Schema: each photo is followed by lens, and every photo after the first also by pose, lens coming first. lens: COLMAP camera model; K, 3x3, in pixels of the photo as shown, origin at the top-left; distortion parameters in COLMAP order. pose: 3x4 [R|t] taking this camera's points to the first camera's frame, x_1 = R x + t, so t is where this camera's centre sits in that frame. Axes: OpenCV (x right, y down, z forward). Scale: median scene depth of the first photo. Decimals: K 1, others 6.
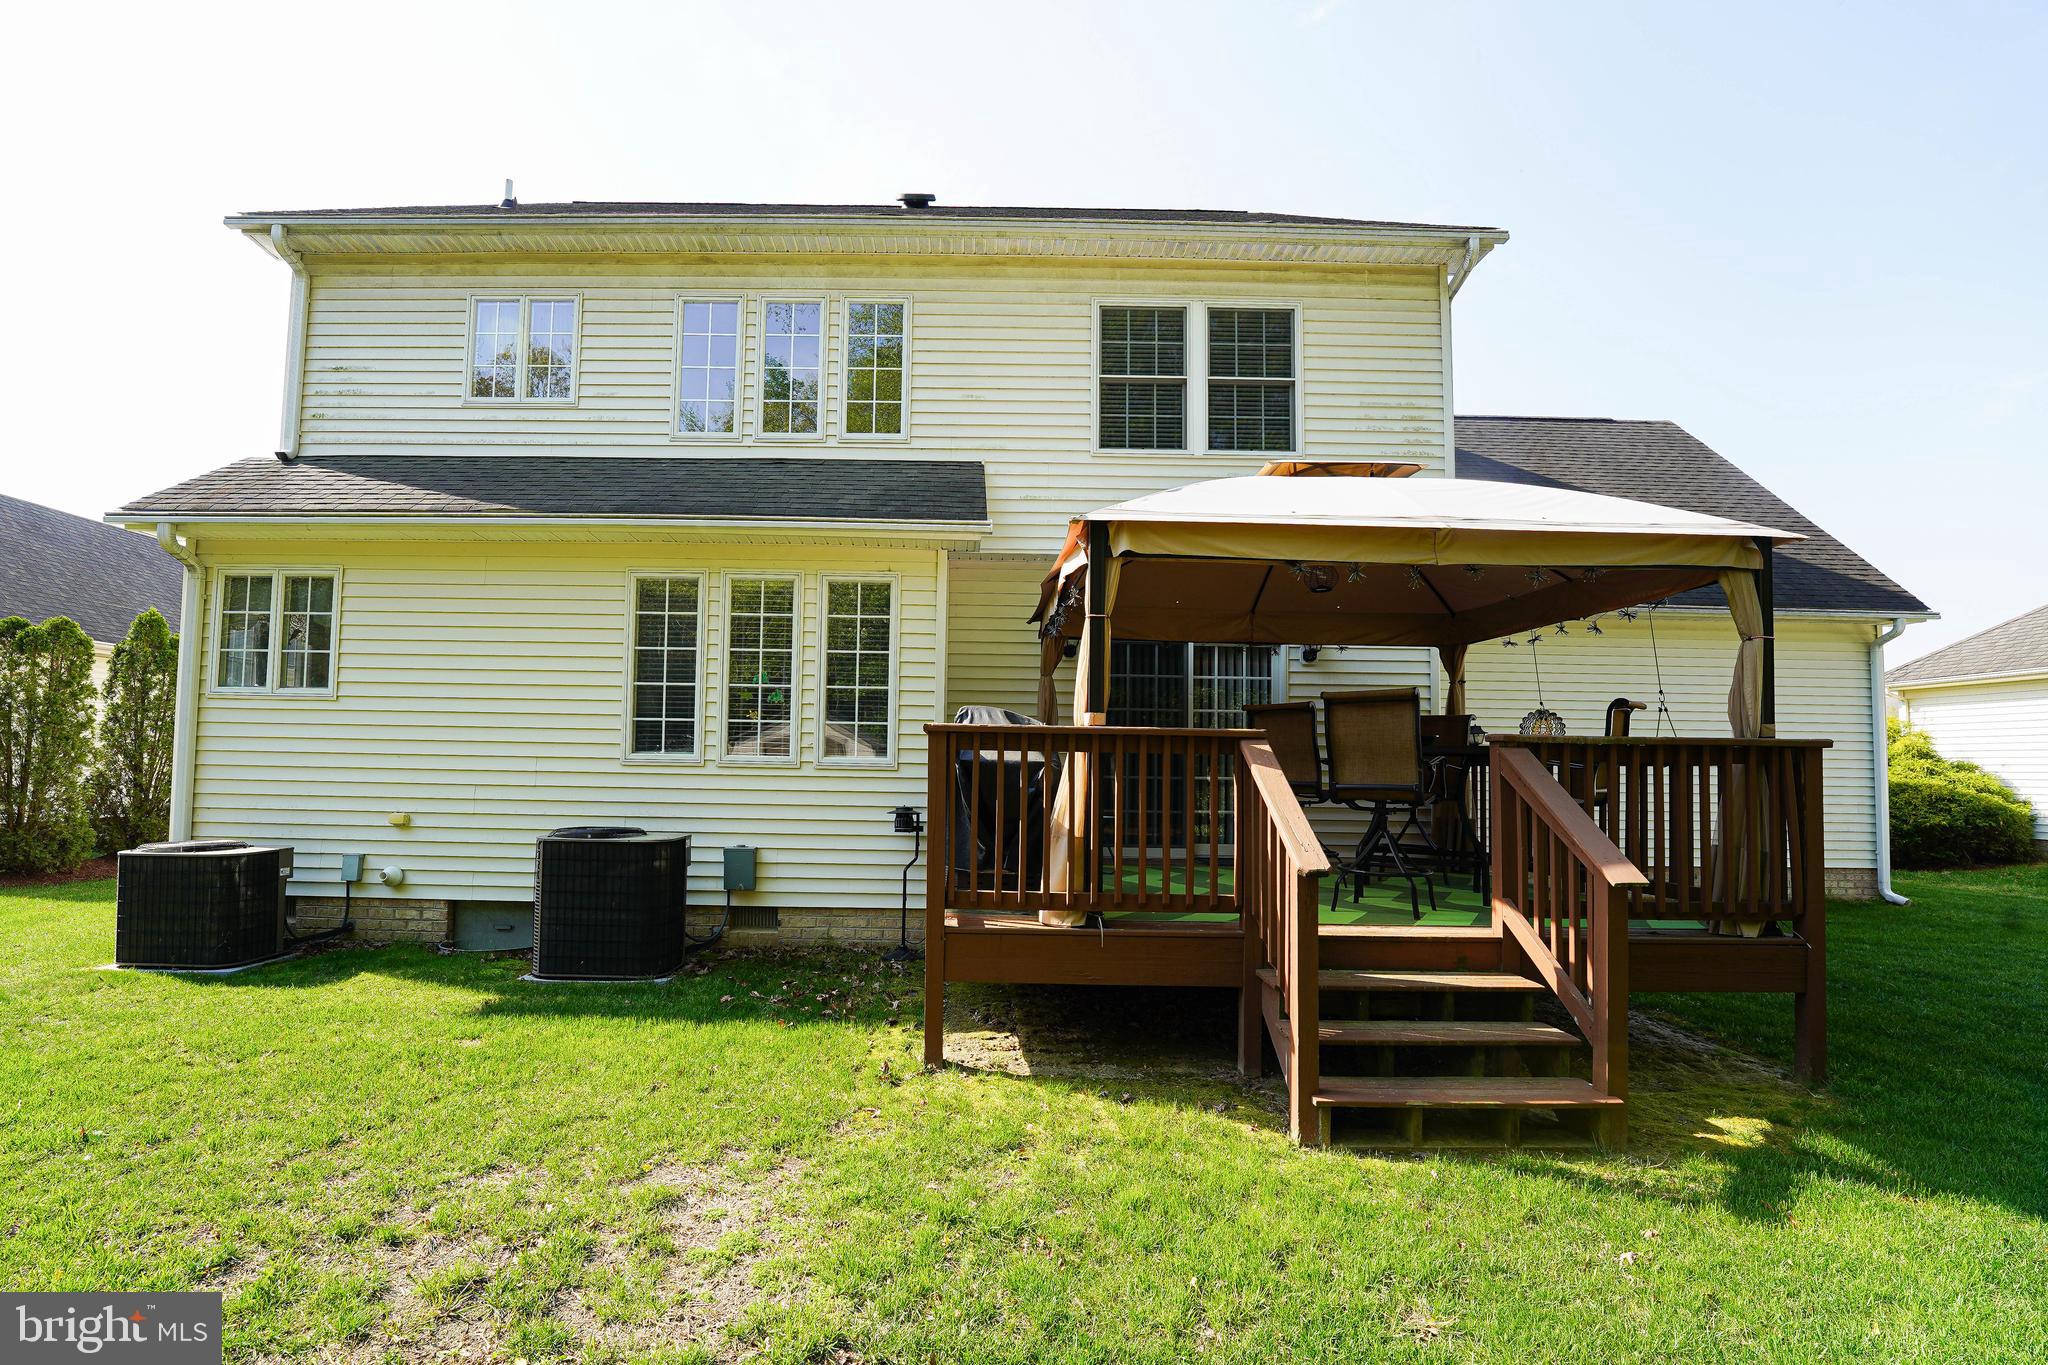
lens RADIAL K [[896.0, 0, 1021.2], [0, 896.0, 723.3], [0, 0, 1]] dist [-0.026186, 0.000333]
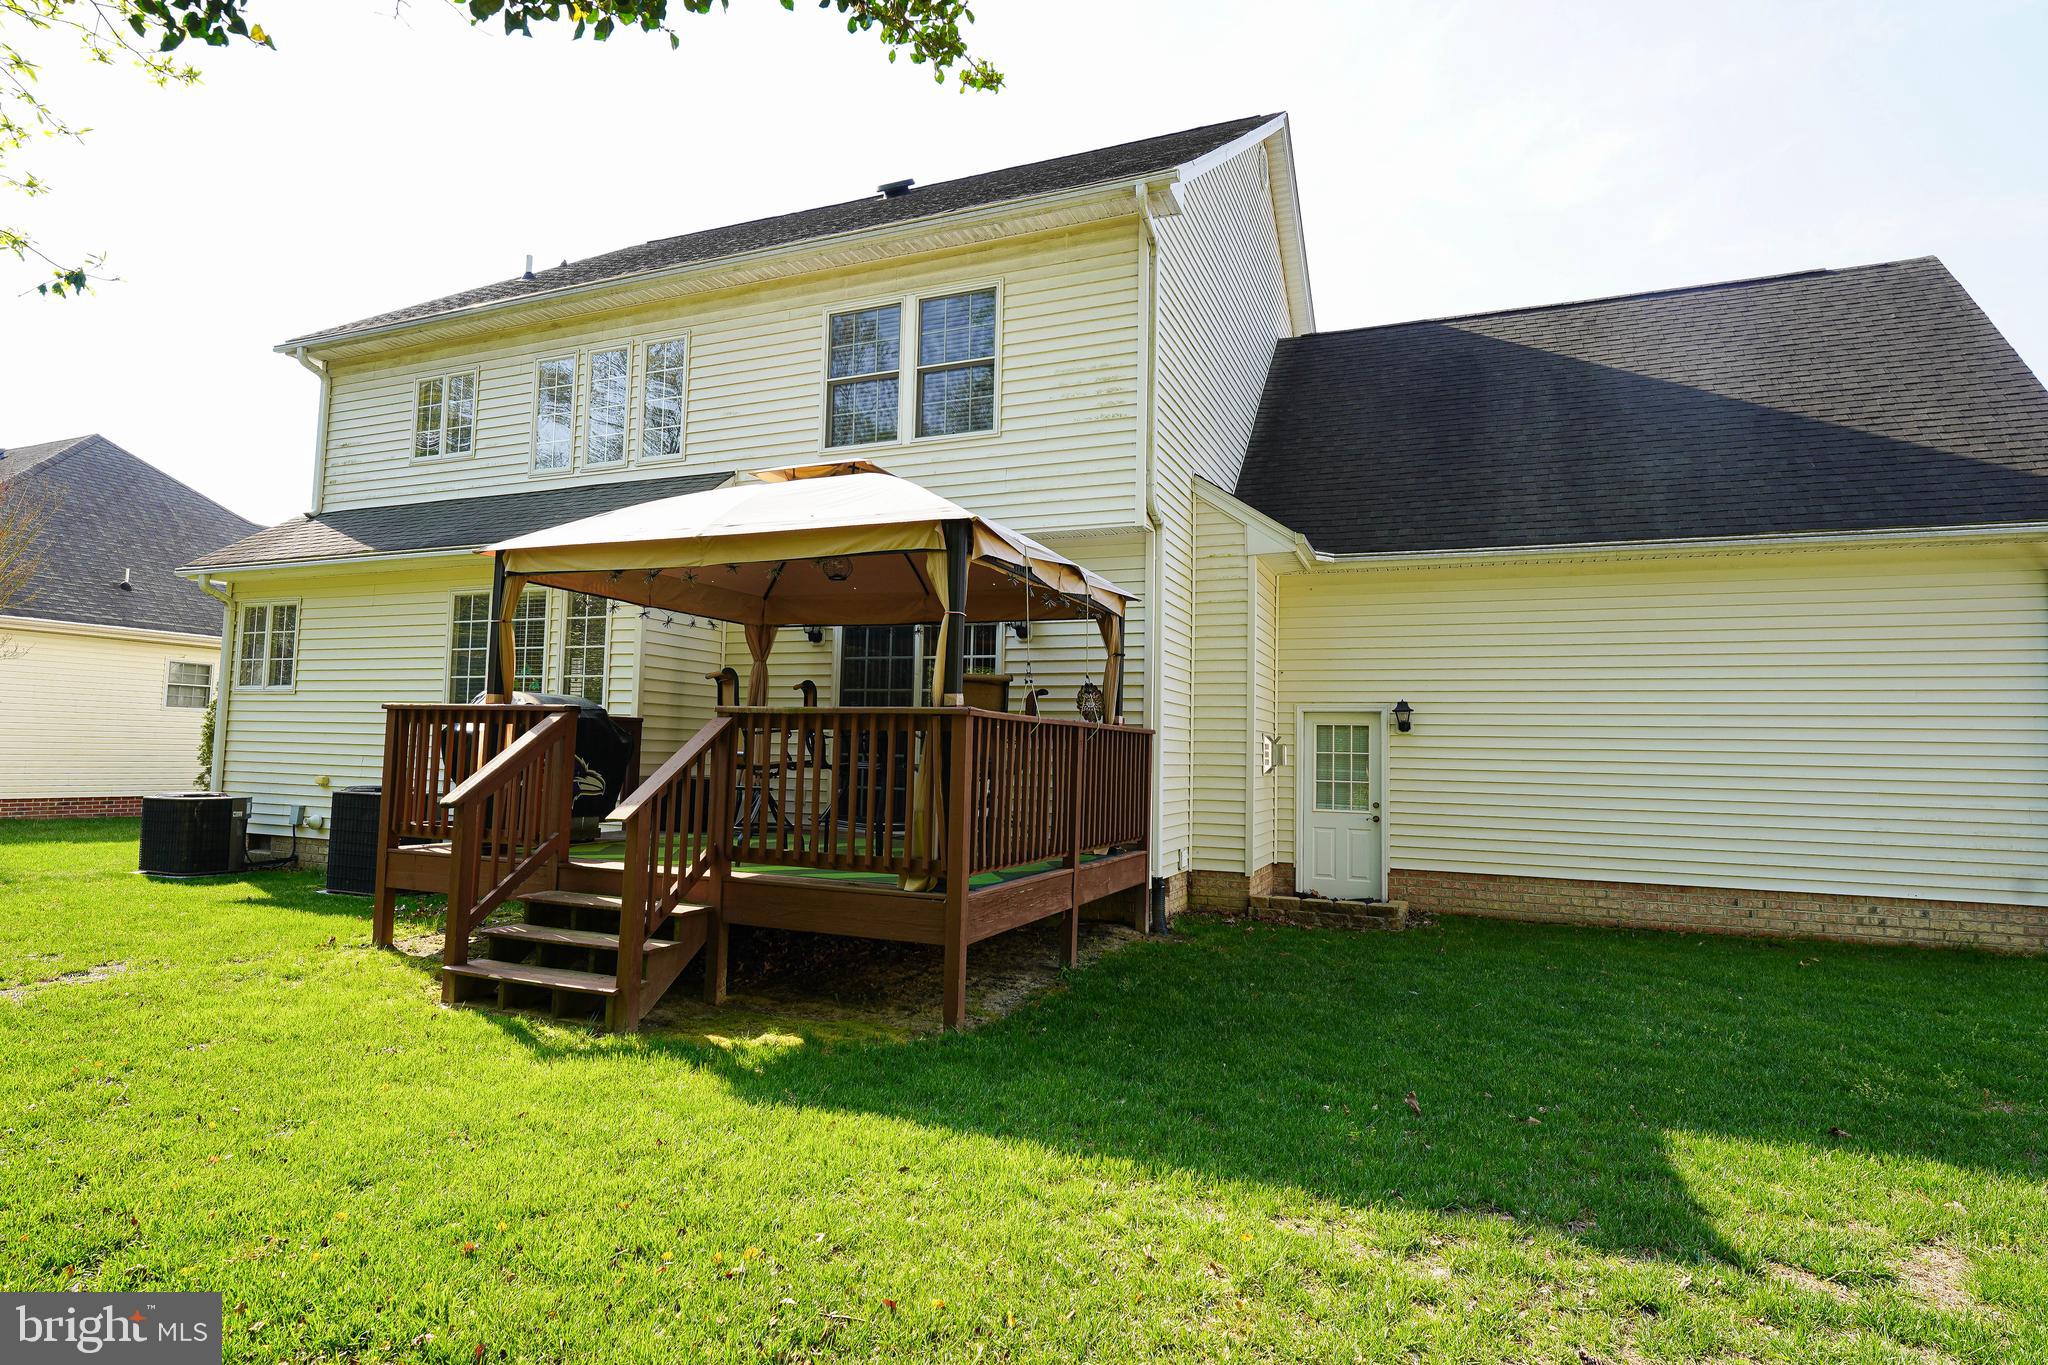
lens RADIAL K [[1084.7, 0, 1024.0], [0, 1084.7, 682.5], [0, 0, 1]] dist [-0.004912, -0.001227]
pose [[0.919912, -0.021105, -0.391556, 0.811116], [0.010509, 0.999519, -0.029186, 0.014661], [0.391983, 0.022734, 0.919691, -0.098650]]
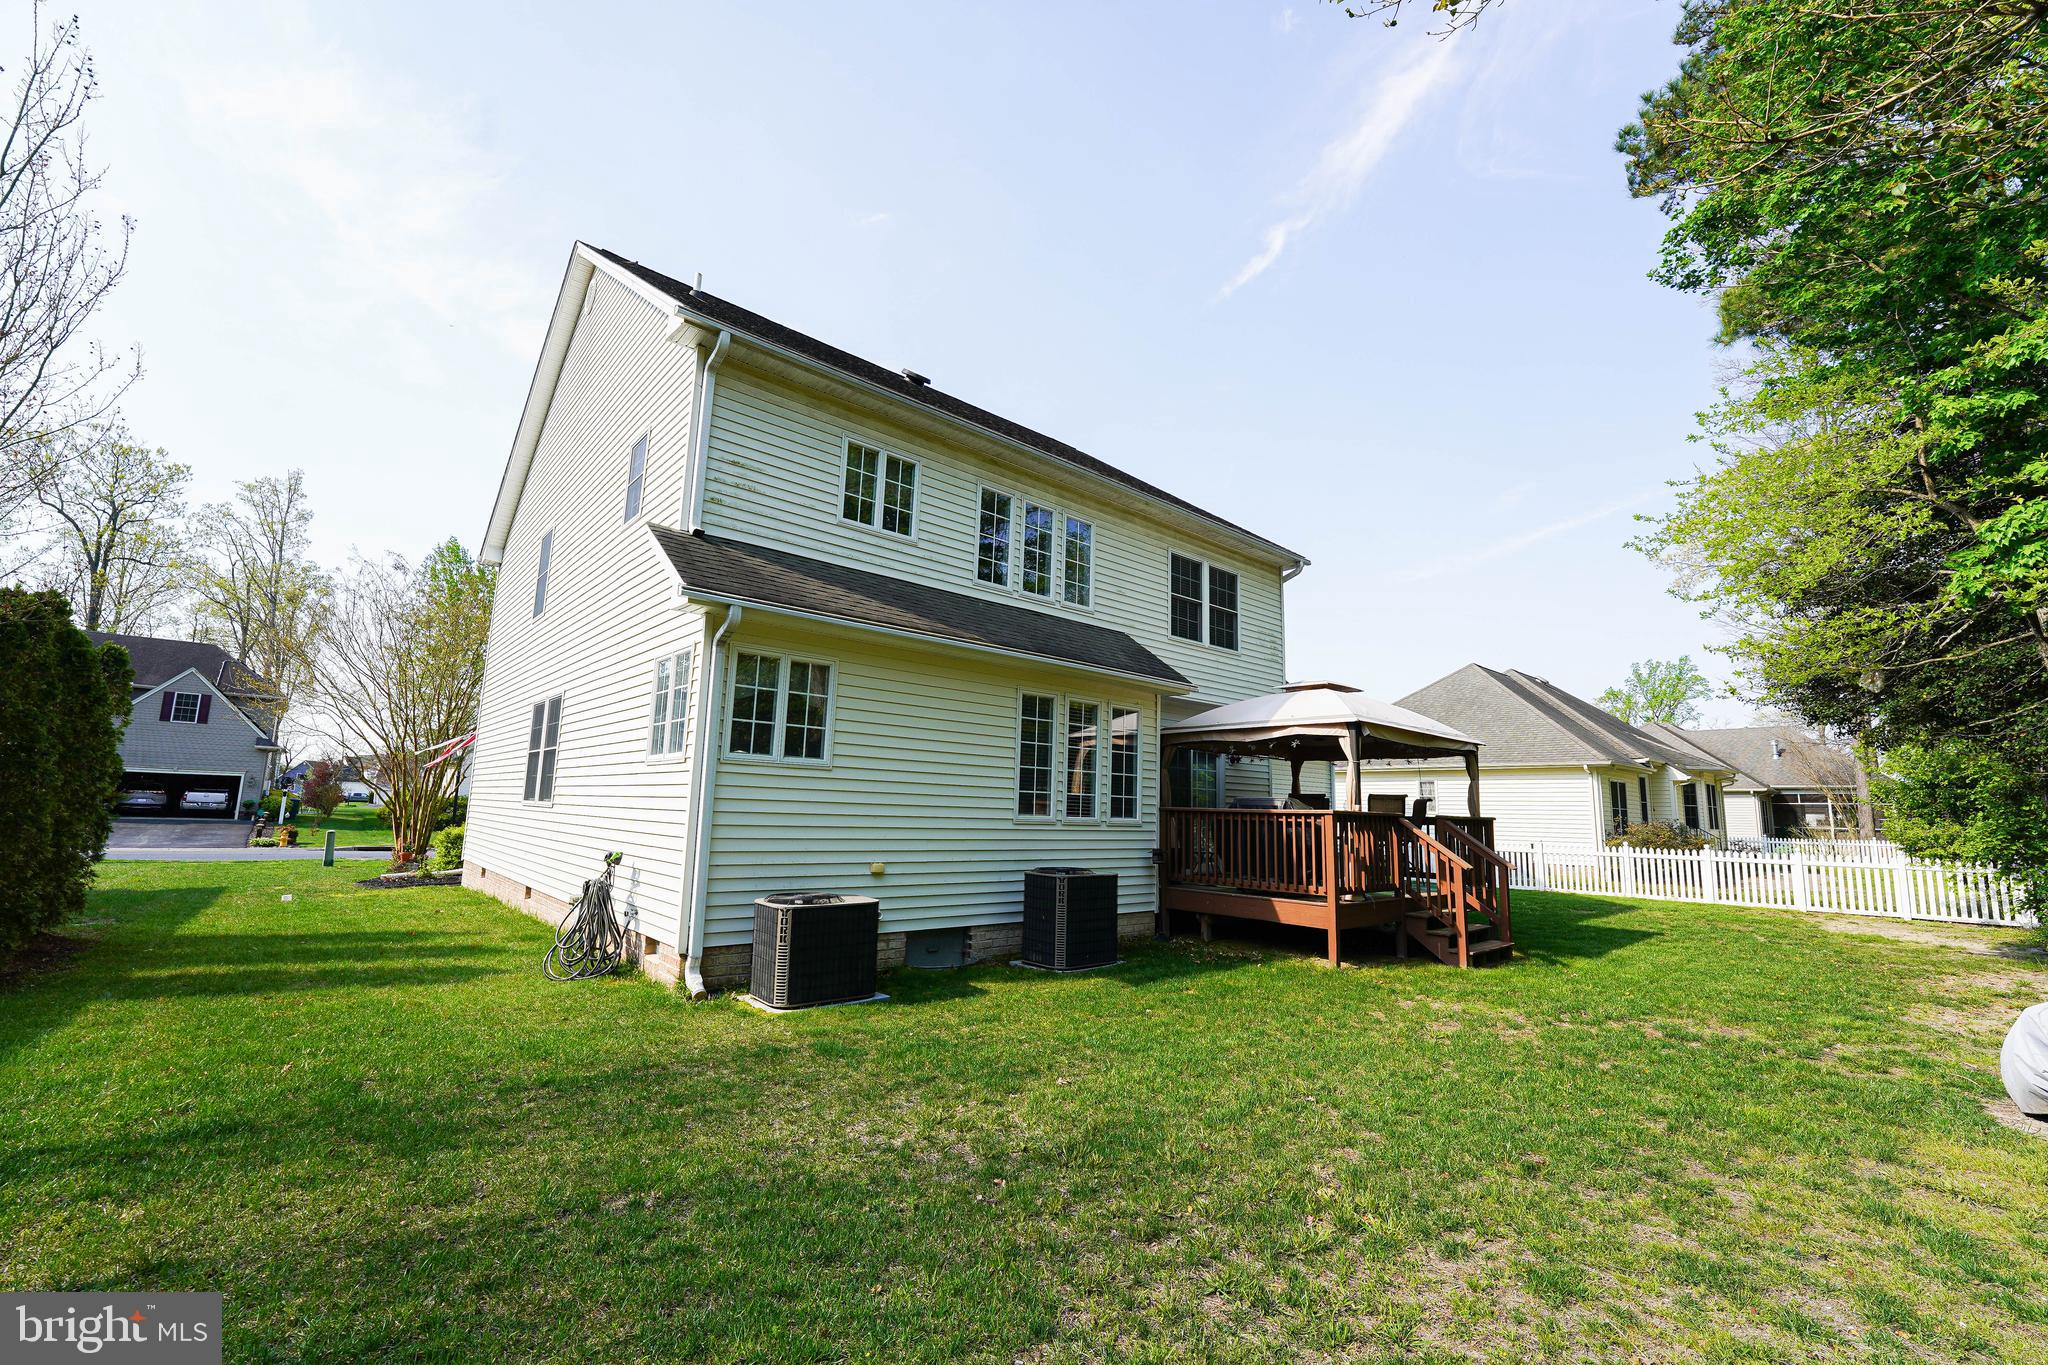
lens RADIAL K [[856.3, 0, 1024.0], [0, 856.3, 682.5], [0, 0, 1]] dist [-0.026593, 0.000221]
pose [[0.750578, 0.105400, 0.652321, -1.185680], [-0.046556, 0.993179, -0.106906, -0.027765], [-0.659139, 0.049872, 0.750365, -0.041807]]
